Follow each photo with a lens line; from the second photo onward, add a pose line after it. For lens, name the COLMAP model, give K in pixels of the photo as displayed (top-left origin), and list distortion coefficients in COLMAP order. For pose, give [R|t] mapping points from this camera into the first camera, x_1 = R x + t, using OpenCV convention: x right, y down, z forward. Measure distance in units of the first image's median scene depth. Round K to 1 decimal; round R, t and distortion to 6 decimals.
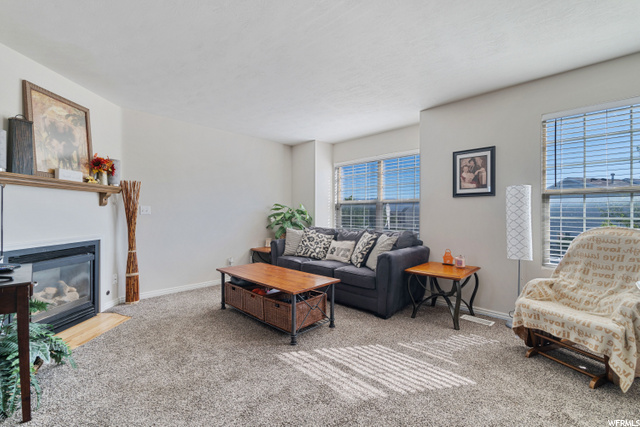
lens RADIAL K [[274.7, 0, 320.0], [0, 274.7, 213.5], [0, 0, 1]] dist [0.000099, 0.000061]
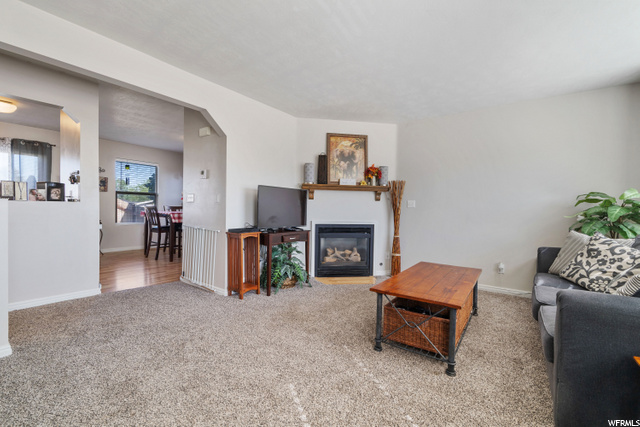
lens RADIAL K [[274.7, 0, 320.0], [0, 274.7, 213.5], [0, 0, 1]] dist [0.000099, 0.000061]
pose [[0.138395, 0.017077, -0.990230, 0.604142], [-0.016965, 0.999746, 0.014871, 0.023521], [0.990232, 0.014741, 0.138650, 0.558147]]
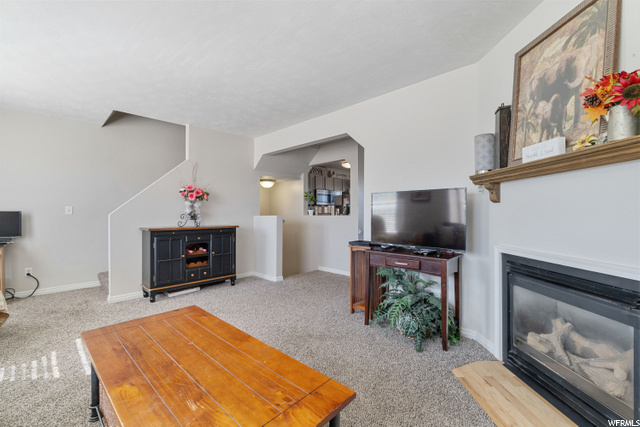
lens RADIAL K [[274.7, 0, 320.0], [0, 274.7, 213.5], [0, 0, 1]] dist [0.000099, 0.000061]
pose [[-0.999829, -0.001042, -0.018447, -0.366122], [-0.000963, 0.999990, -0.004260, 0.003566], [0.018451, -0.004242, -0.999821, 1.450306]]
